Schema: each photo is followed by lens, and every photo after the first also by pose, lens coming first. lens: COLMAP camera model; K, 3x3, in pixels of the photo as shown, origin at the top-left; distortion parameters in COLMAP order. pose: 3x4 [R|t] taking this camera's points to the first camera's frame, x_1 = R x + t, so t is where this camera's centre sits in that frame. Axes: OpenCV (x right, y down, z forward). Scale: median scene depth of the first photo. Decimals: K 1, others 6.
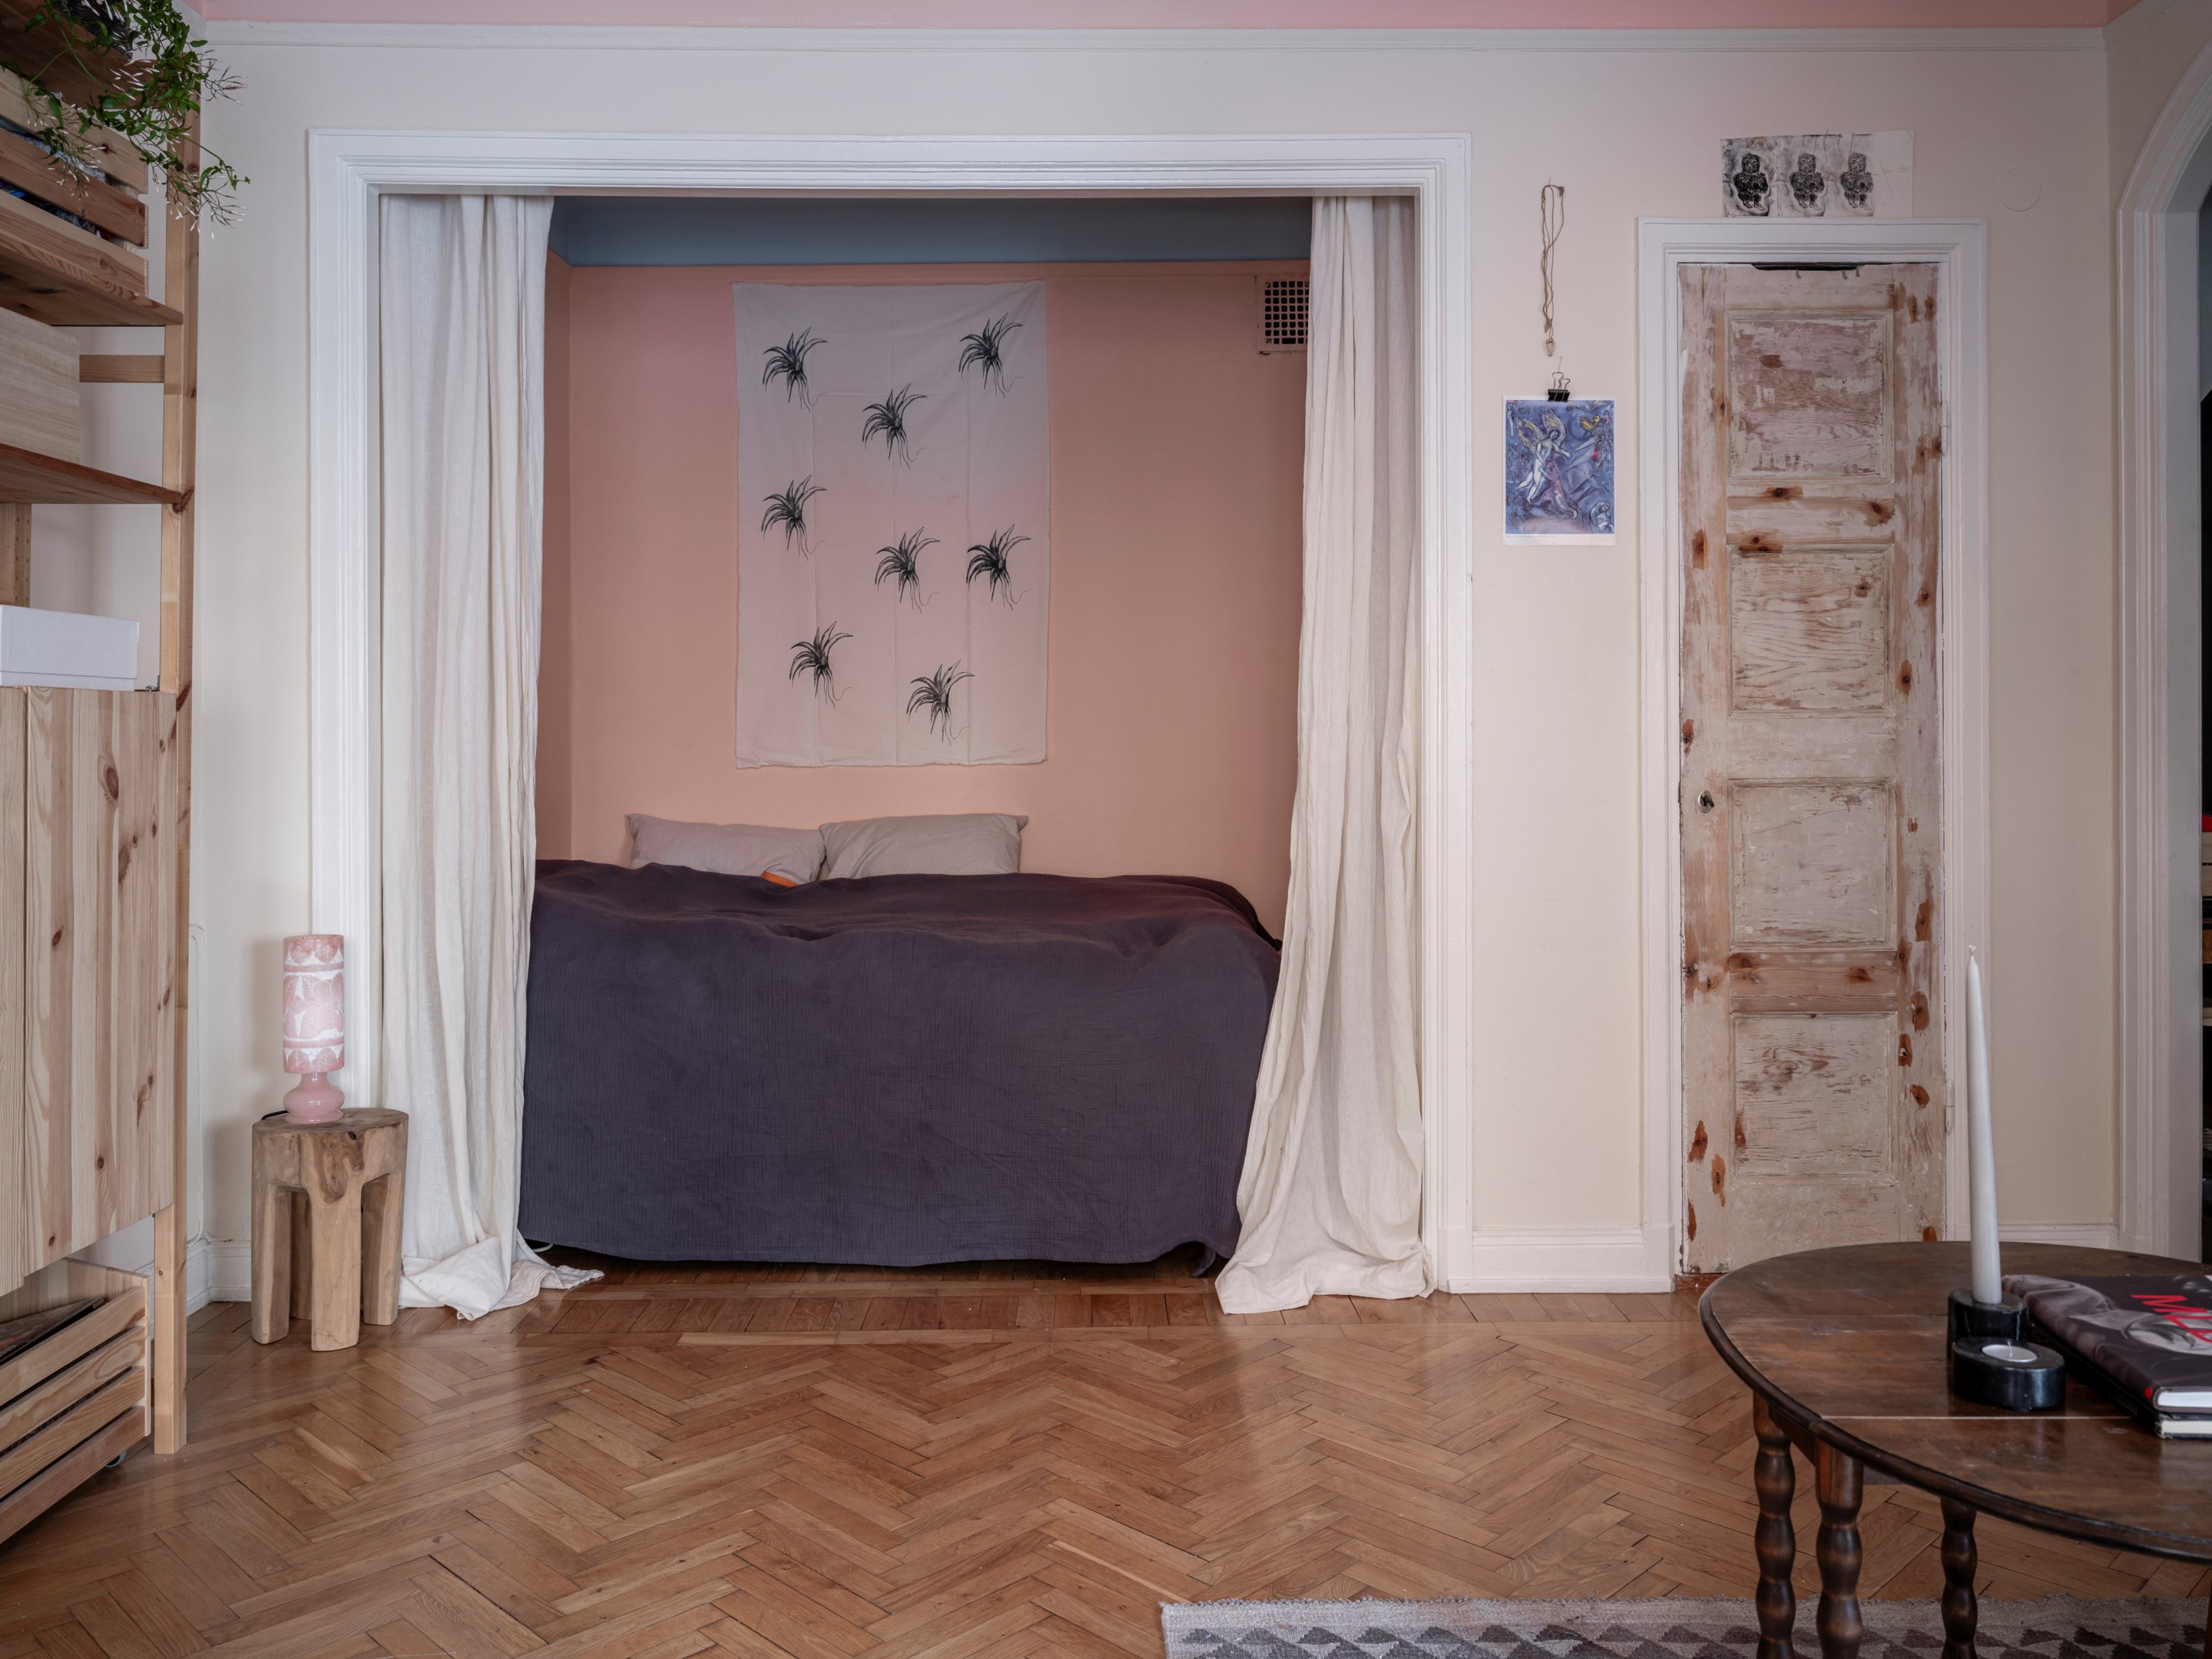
lens RADIAL K [[1709.5, 0, 1102.3], [0, 1709.5, 746.0], [0, 0, 1]] dist [-0.002780, -0.001083]
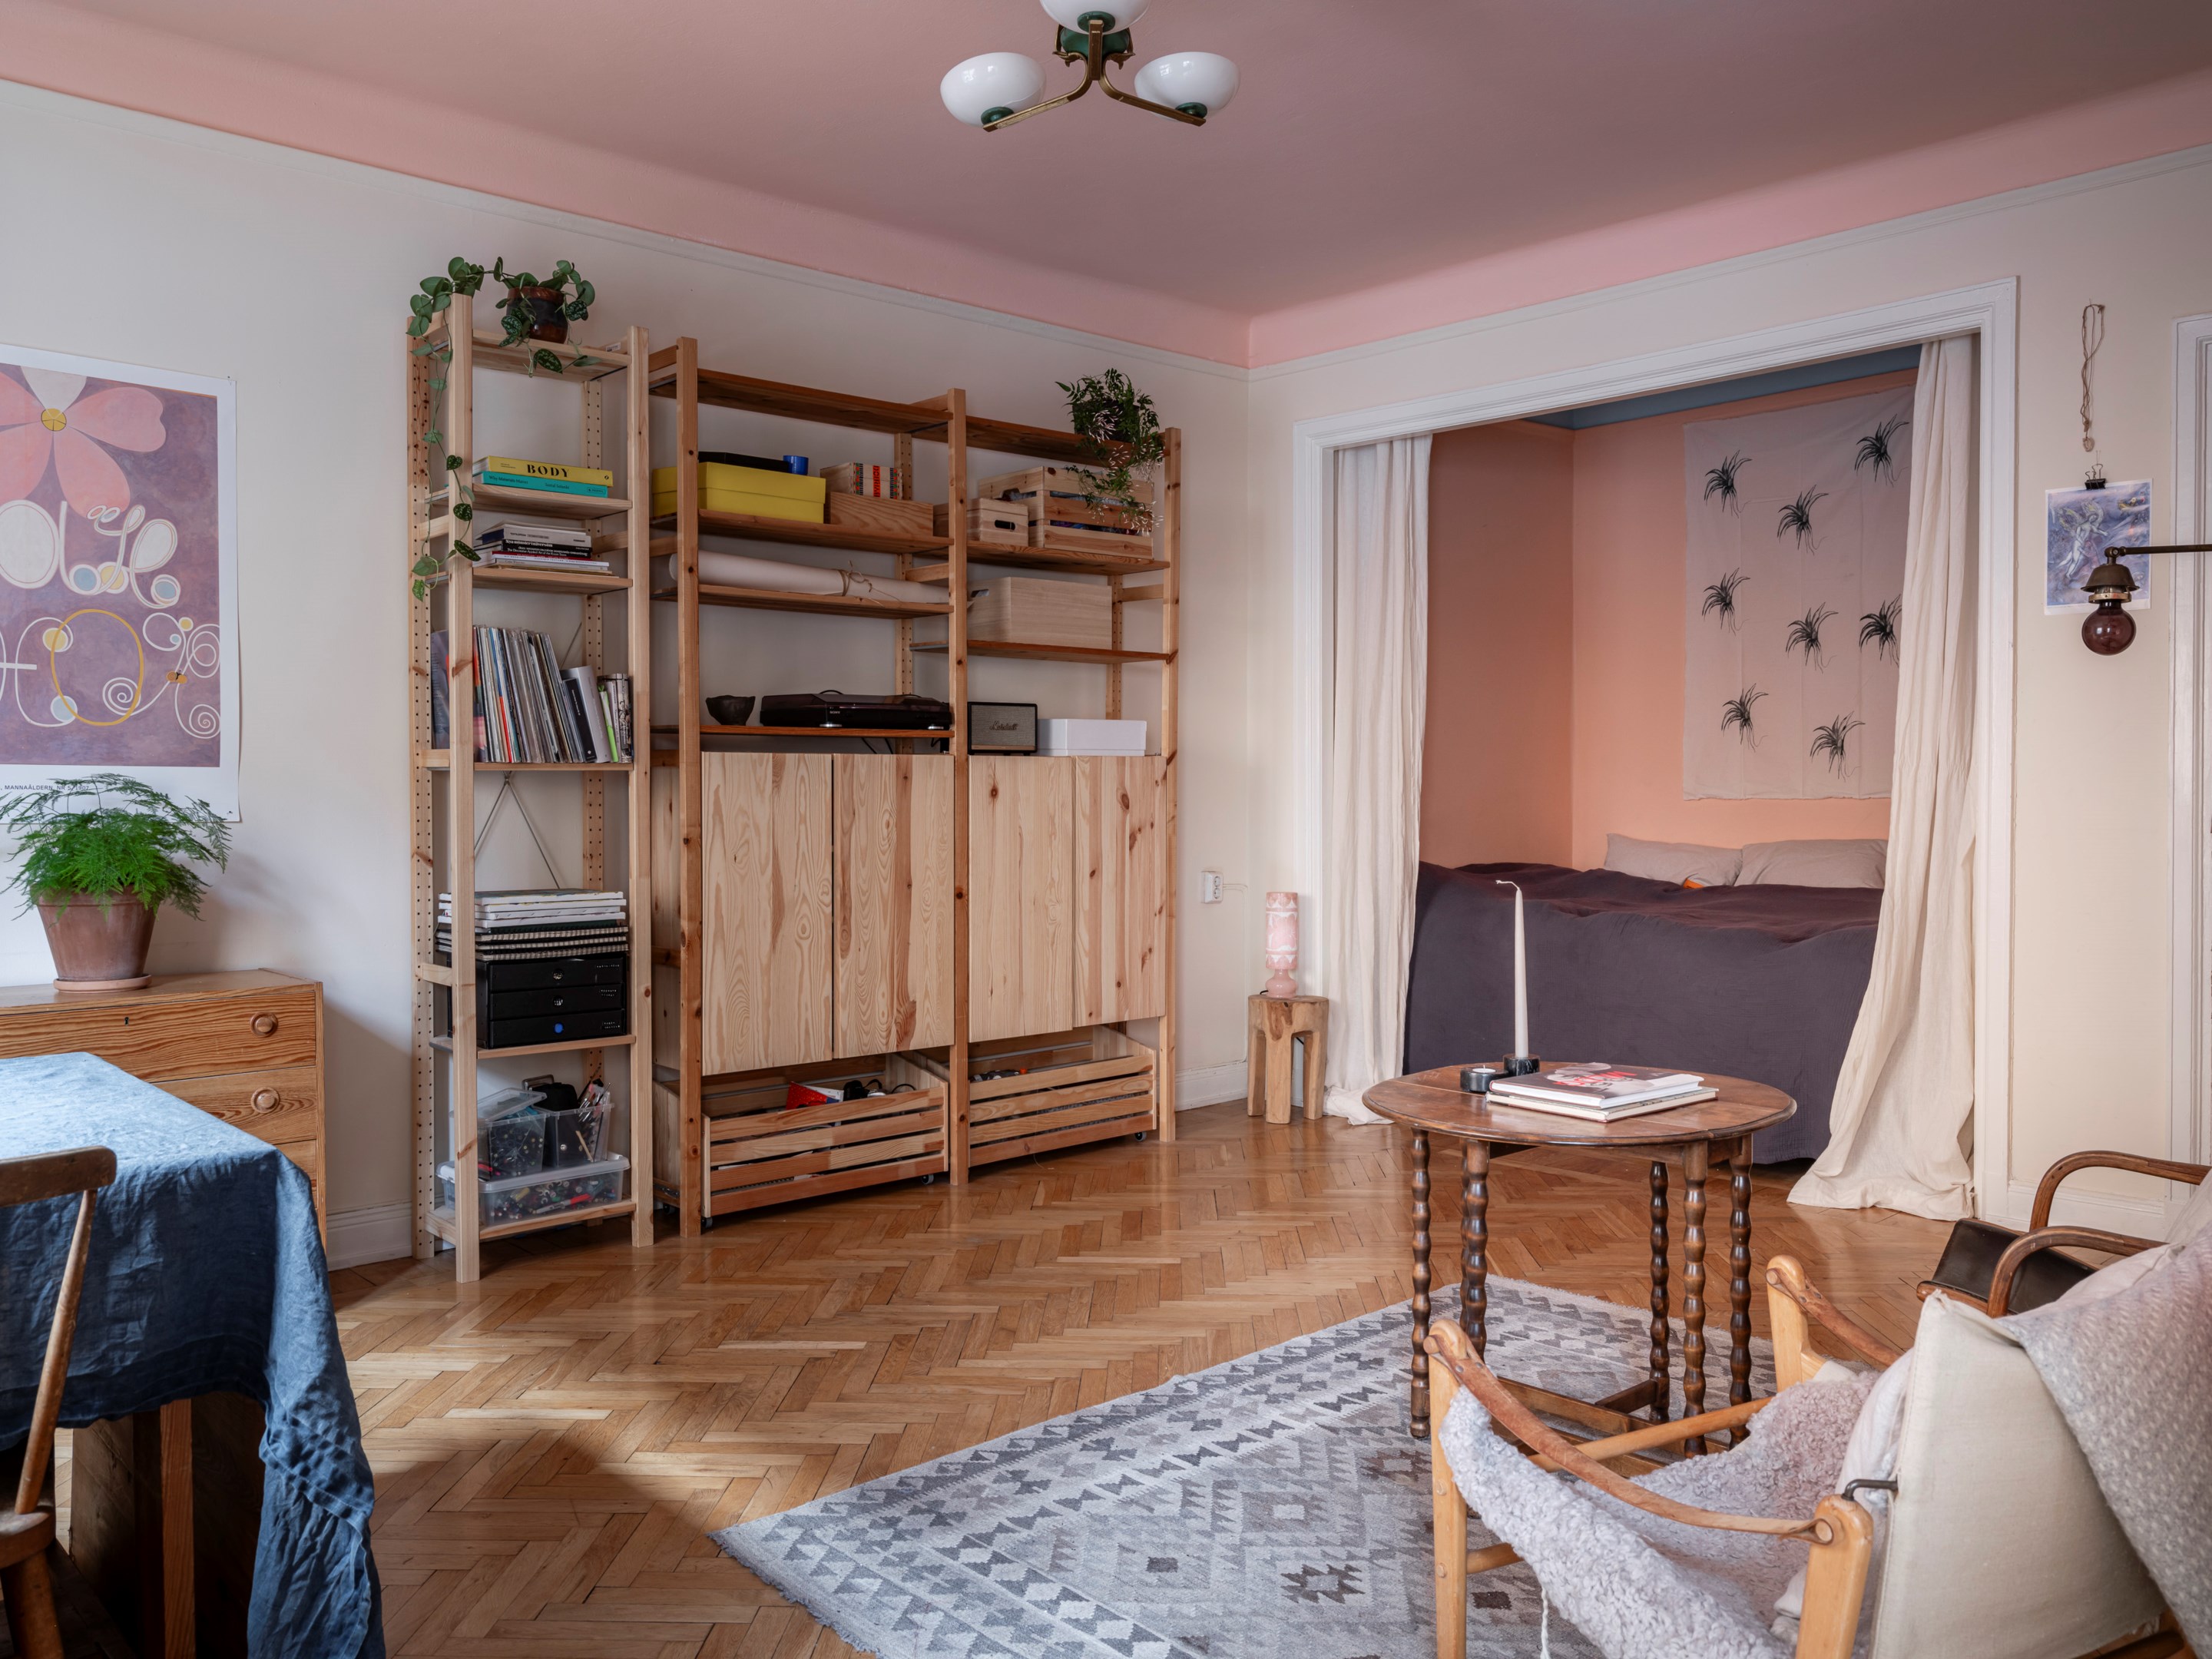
lens RADIAL K [[1707.0, 0, 1106.0], [0, 1707.0, 829.5], [0, 0, 1]] dist [-0.008322, -0.004005]
pose [[0.672782, 0.019721, -0.739577, 0.677877], [0.000985, 0.999620, 0.027550, -0.000931], [0.739840, -0.019264, 0.672507, -0.293612]]
